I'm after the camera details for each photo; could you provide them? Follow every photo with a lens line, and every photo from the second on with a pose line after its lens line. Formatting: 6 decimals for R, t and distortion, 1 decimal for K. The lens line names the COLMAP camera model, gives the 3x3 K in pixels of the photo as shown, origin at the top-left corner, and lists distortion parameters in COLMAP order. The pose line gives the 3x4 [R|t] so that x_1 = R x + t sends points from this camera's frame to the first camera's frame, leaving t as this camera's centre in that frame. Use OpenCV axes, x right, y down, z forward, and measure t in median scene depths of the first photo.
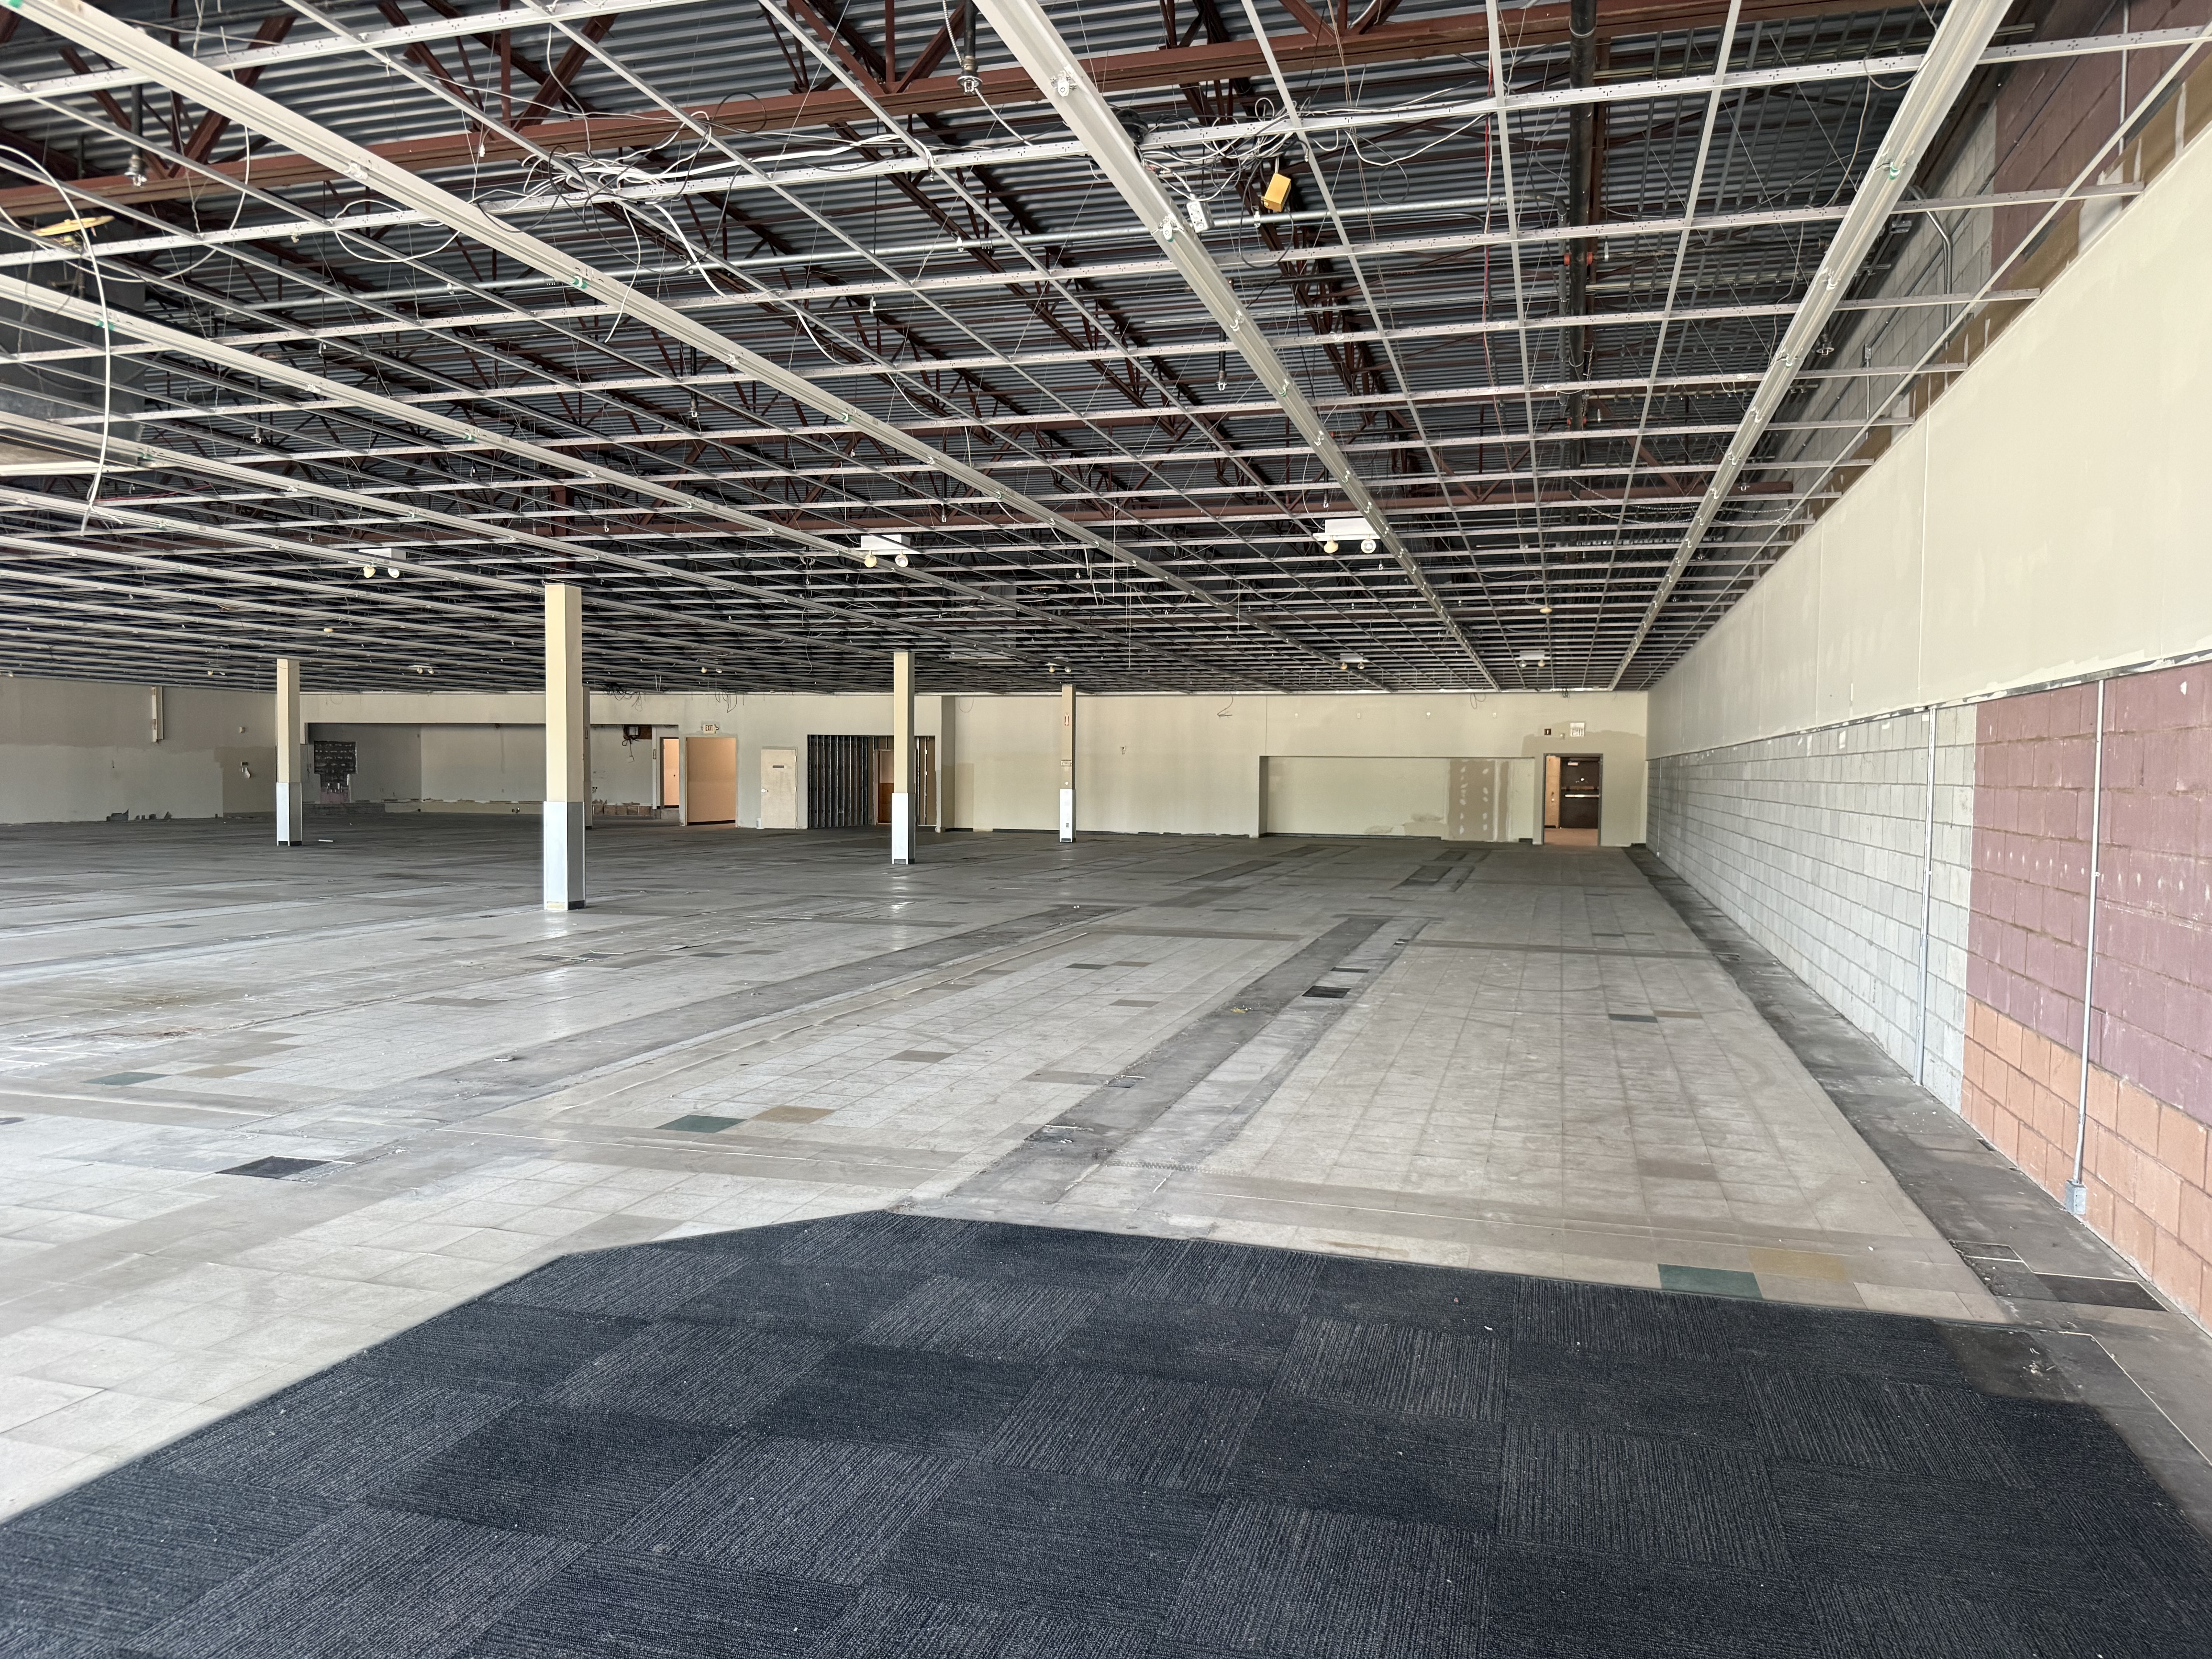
lens RADIAL K [[1739.0, 0, 1102.5], [0, 1739.0, 886.5], [0, 0, 1]] dist [0.001942, -0.041553]
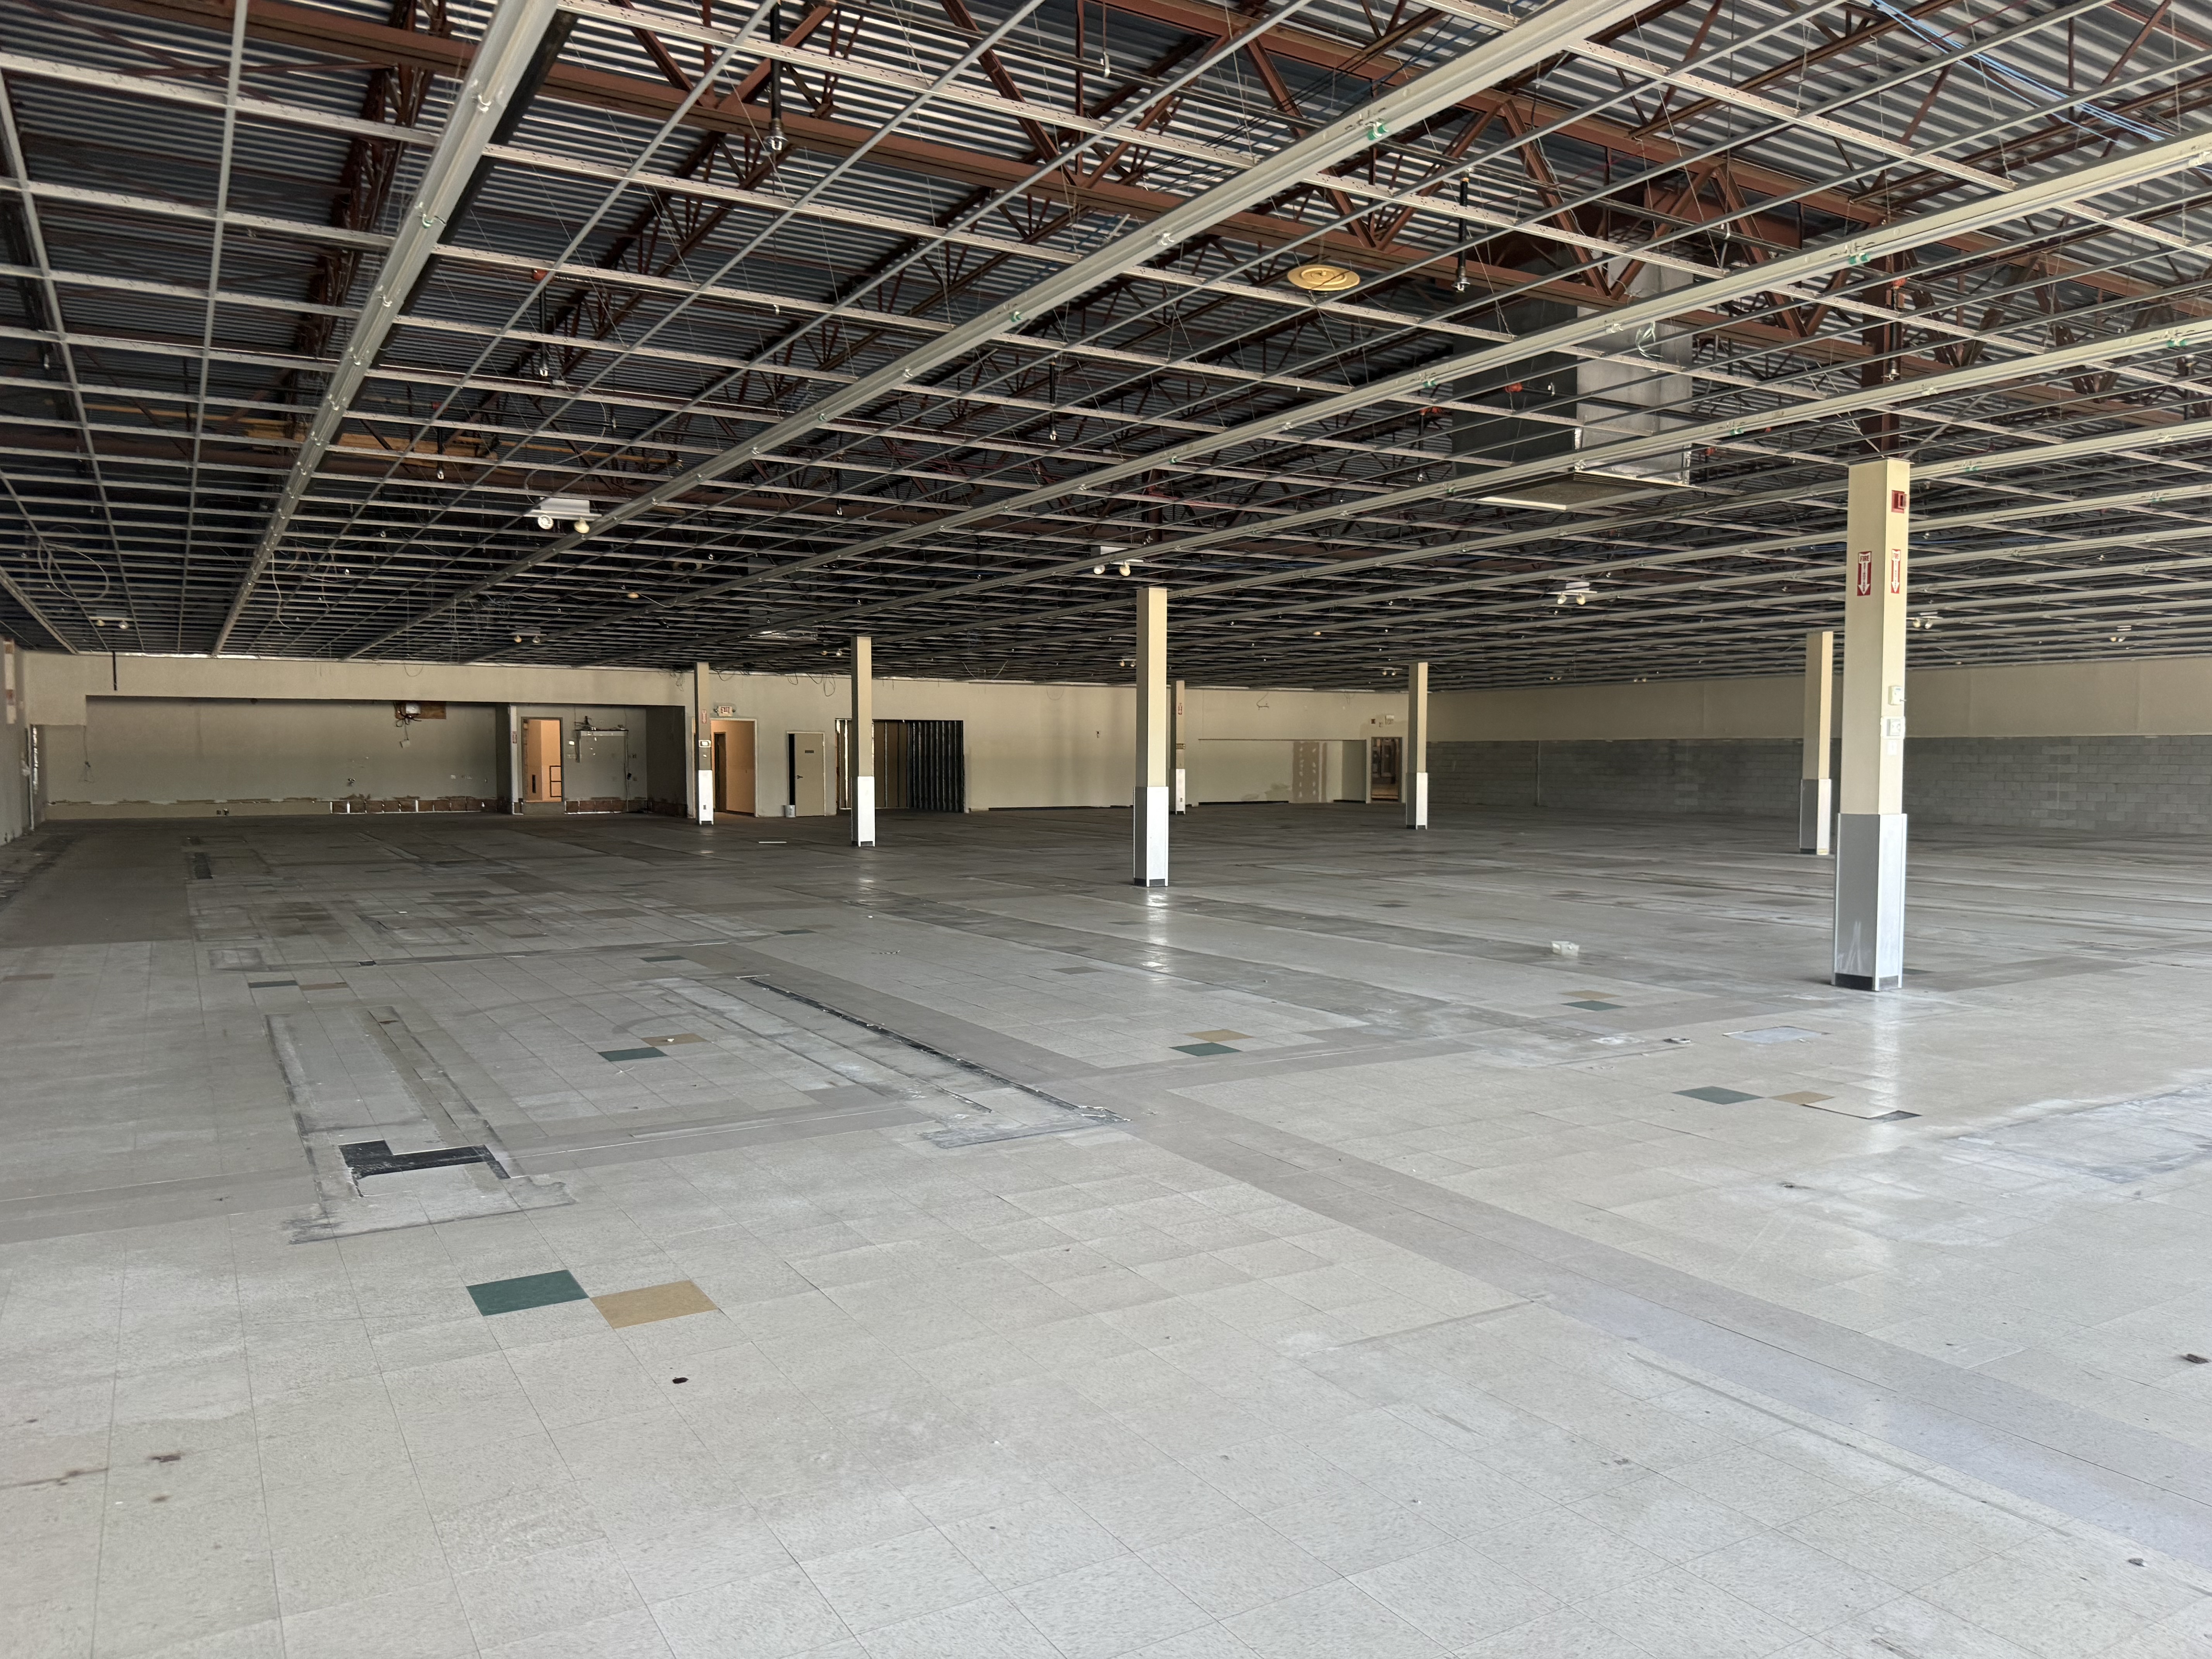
lens RADIAL K [[1548.8, 0, 1107.3], [0, 1548.8, 833.6], [0, 0, 1]] dist [0.016736, -0.036533]
pose [[0.695760, -0.051279, 0.716442, -0.722839], [0.052559, 0.998409, 0.020419, -0.034582], [-0.716349, 0.023448, 0.697348, 0.297814]]
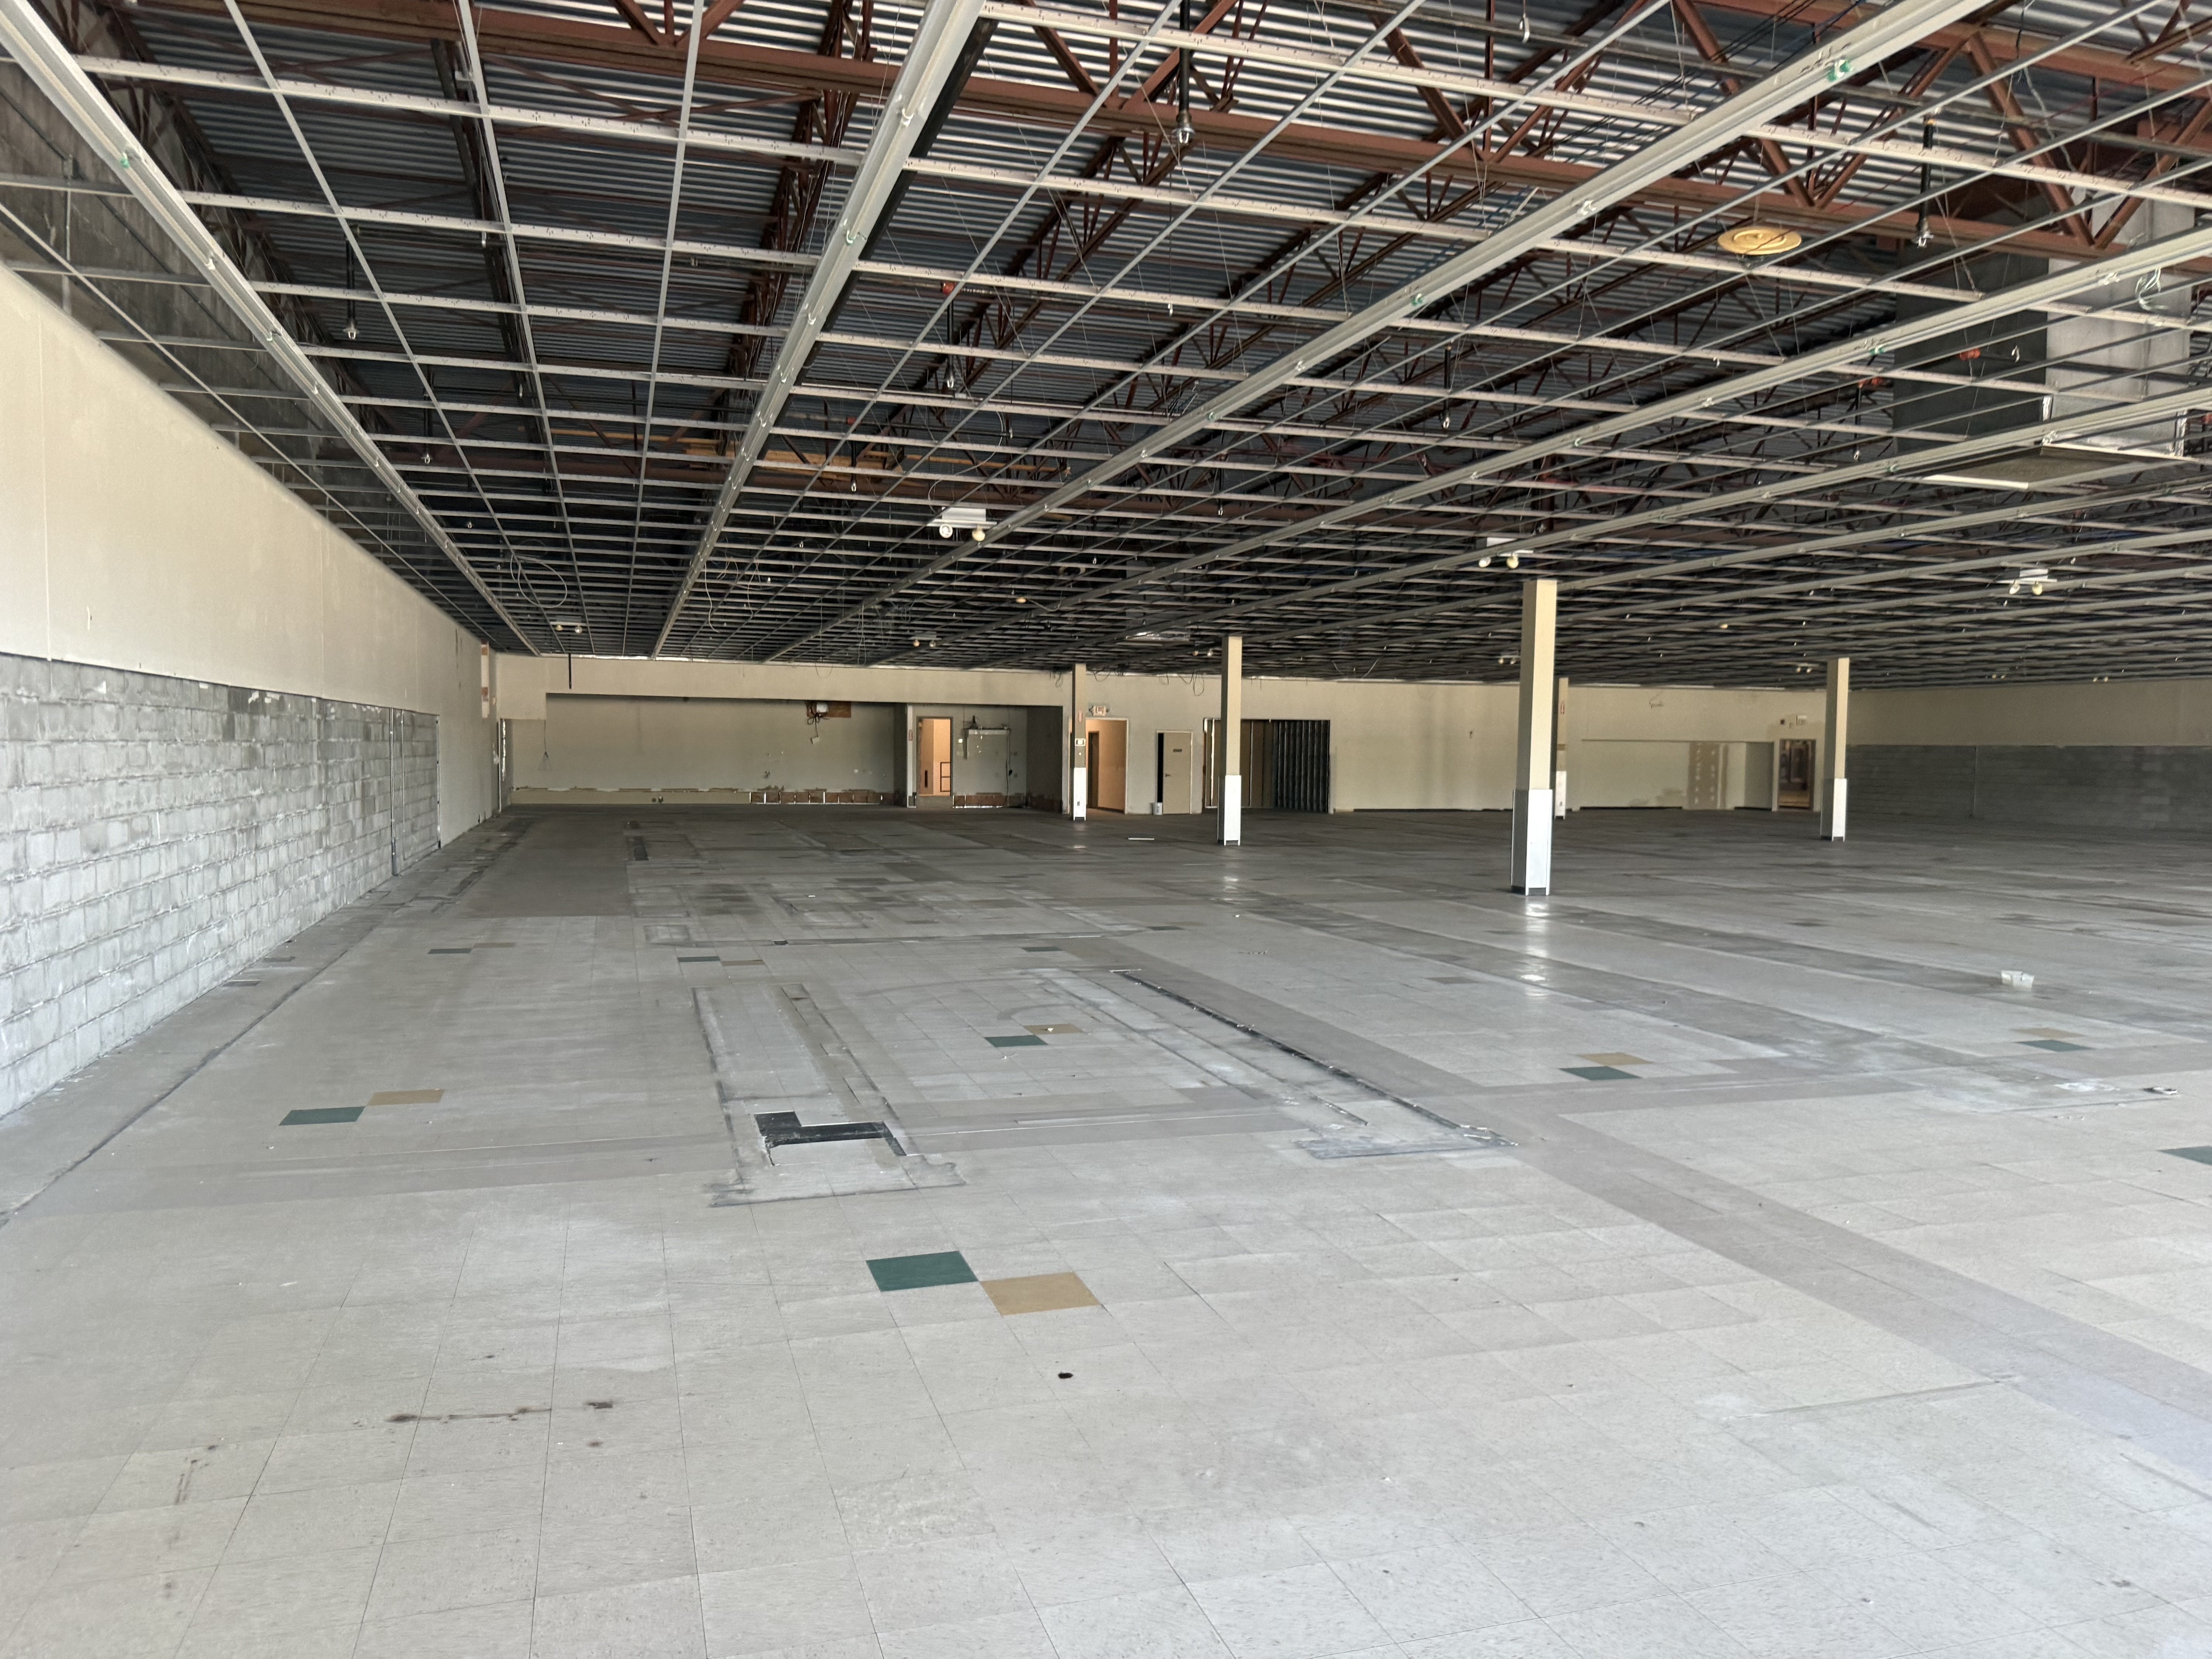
lens RADIAL K [[1558.9, 0, 1106.0], [0, 1558.9, 829.5], [0, 0, 1]] dist [-0.021276, -0.004978]
pose [[0.843883, -0.032743, 0.535527, -0.722088], [0.033901, 0.999396, 0.007685, -0.034909], [-0.535455, 0.011670, 0.844483, 0.303489]]
